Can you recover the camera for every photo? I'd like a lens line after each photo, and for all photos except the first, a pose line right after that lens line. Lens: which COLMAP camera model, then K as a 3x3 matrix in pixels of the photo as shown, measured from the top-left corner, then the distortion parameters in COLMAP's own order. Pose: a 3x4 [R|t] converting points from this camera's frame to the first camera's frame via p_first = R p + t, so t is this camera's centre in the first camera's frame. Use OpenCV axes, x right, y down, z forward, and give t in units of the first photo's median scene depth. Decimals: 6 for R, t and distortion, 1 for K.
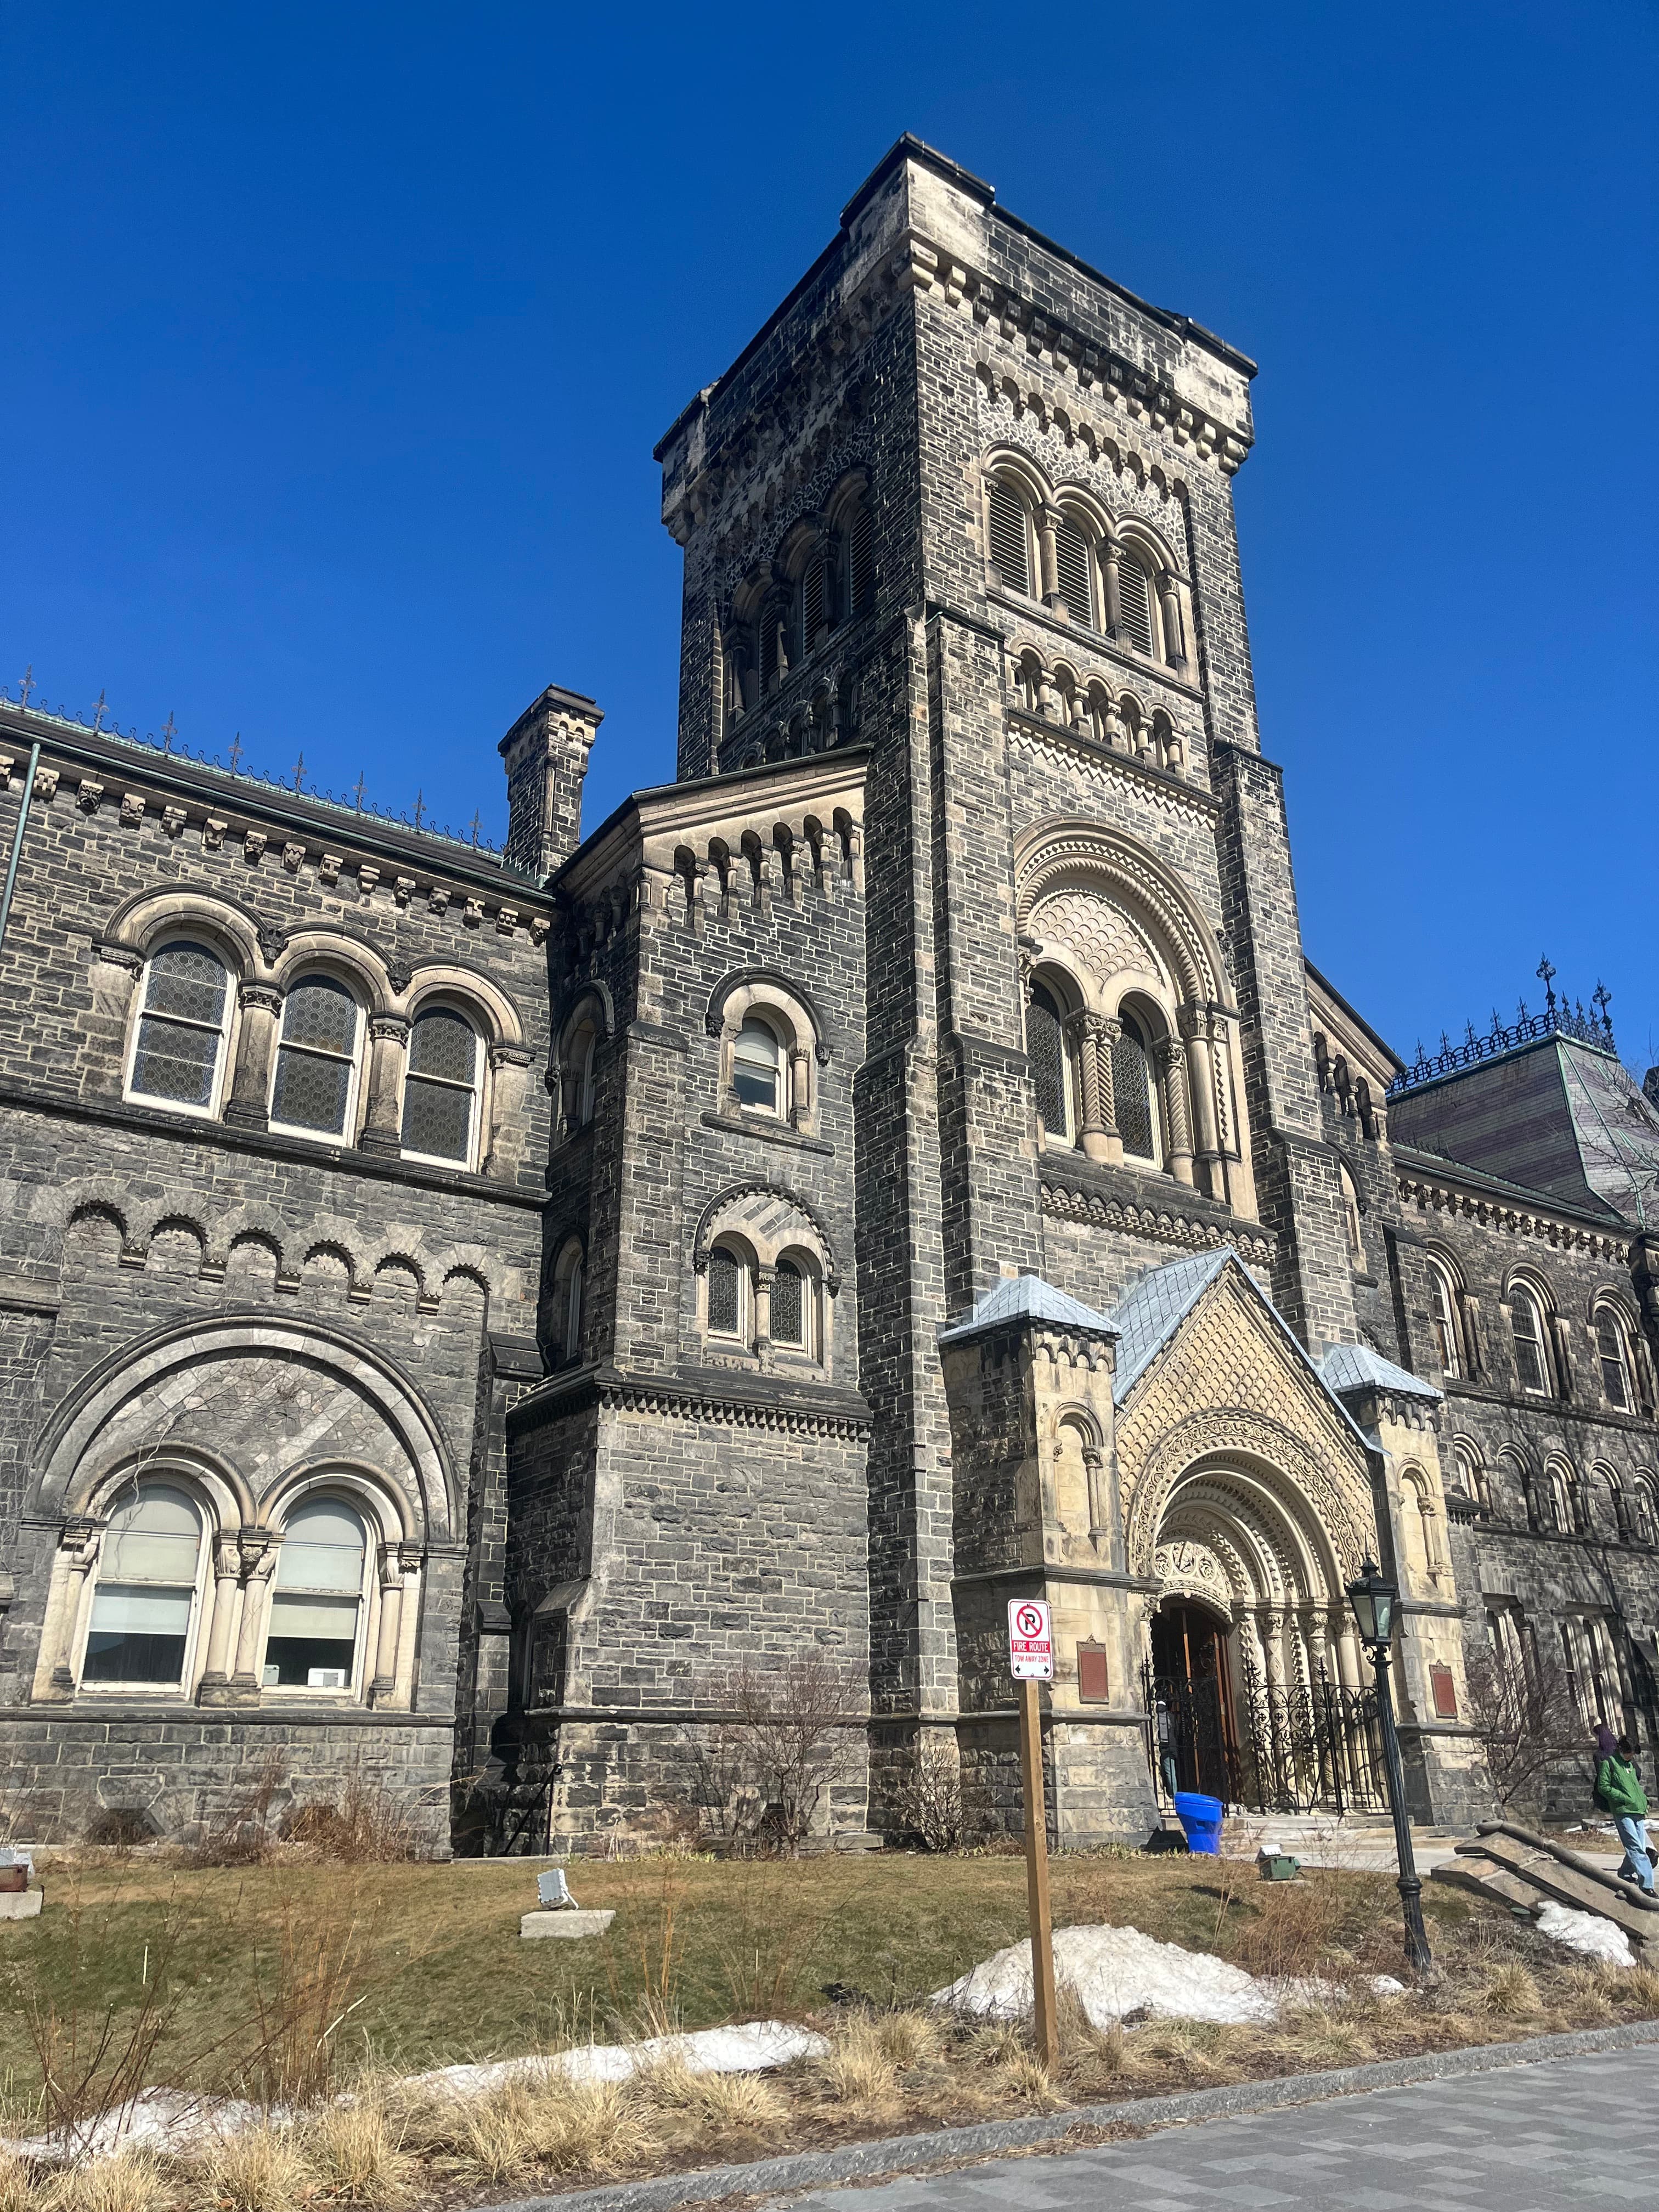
lens RADIAL K [[1671.9, 0, 824.4], [0, 1671.9, 1116.6], [0, 0, 1]] dist [0.046196, -0.022880]
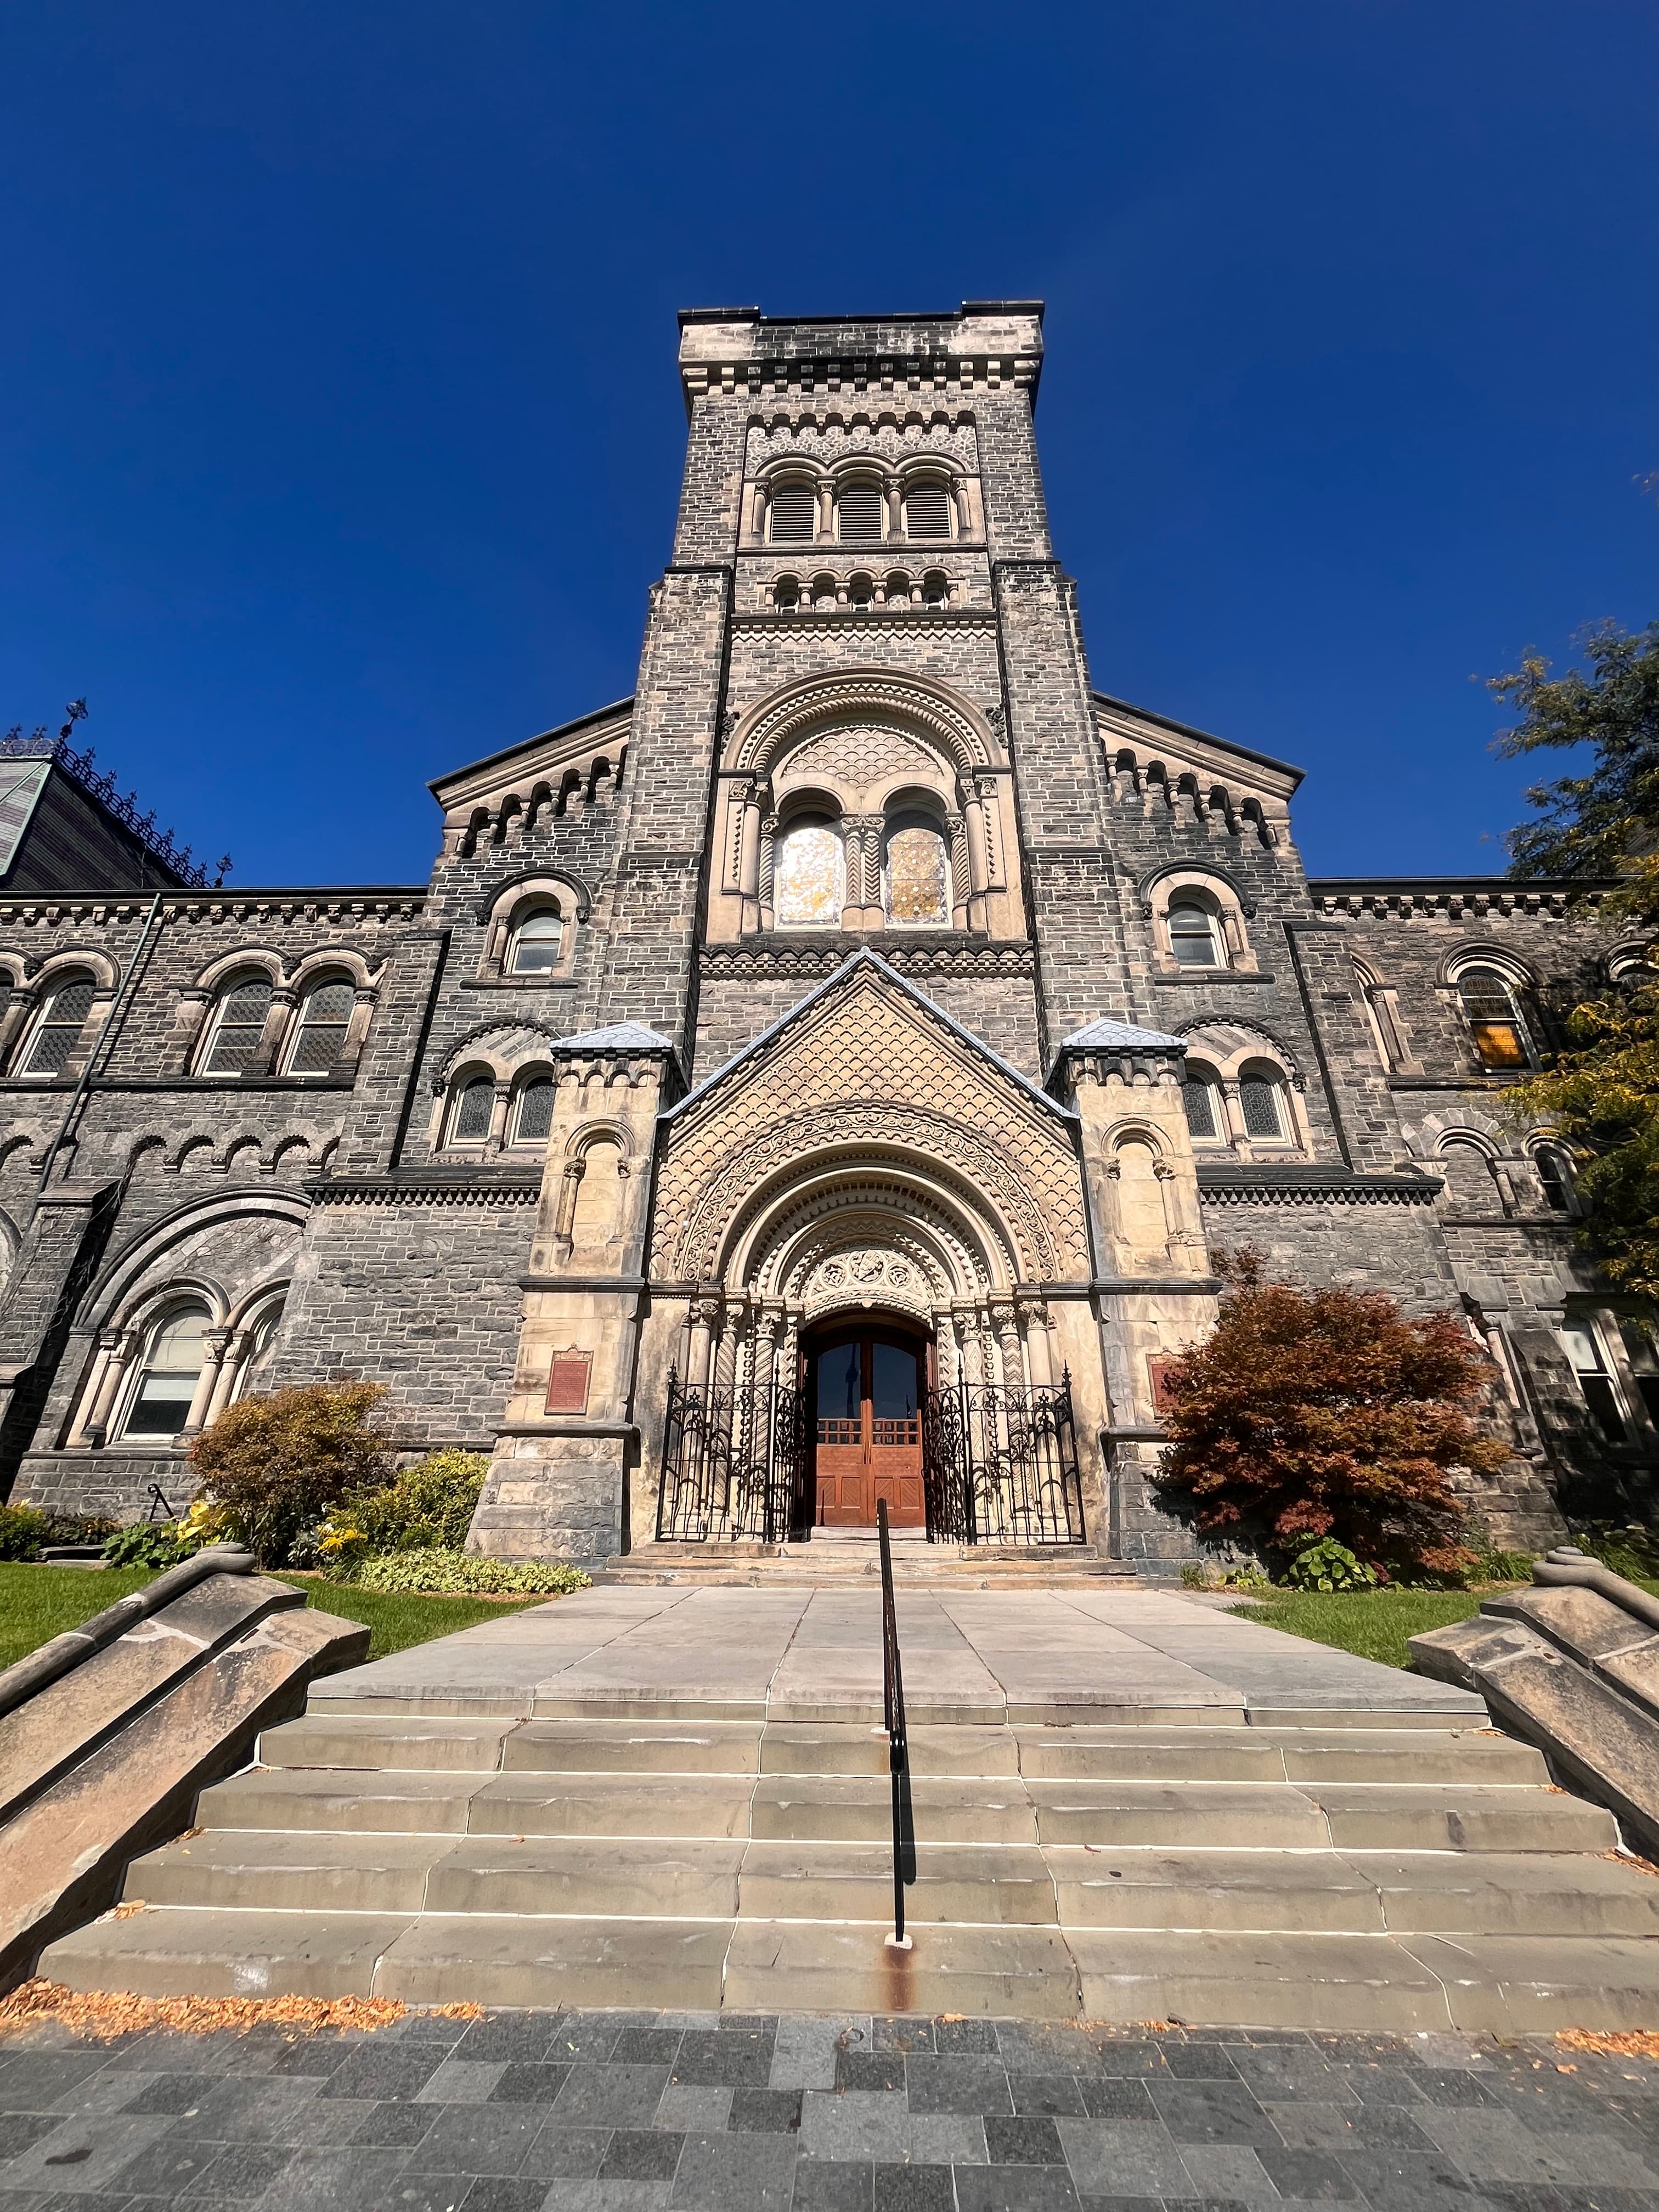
lens RADIAL K [[894.2, 0, 832.2], [0, 894.2, 1095.9], [0, 0, 1]] dist [-0.003690, 0.000570]
pose [[0.805029, -0.248768, -0.538556, 0.508464], [0.211175, 0.968533, -0.131717, 0.235980], [0.554376, -0.007693, 0.832231, 0.578054]]
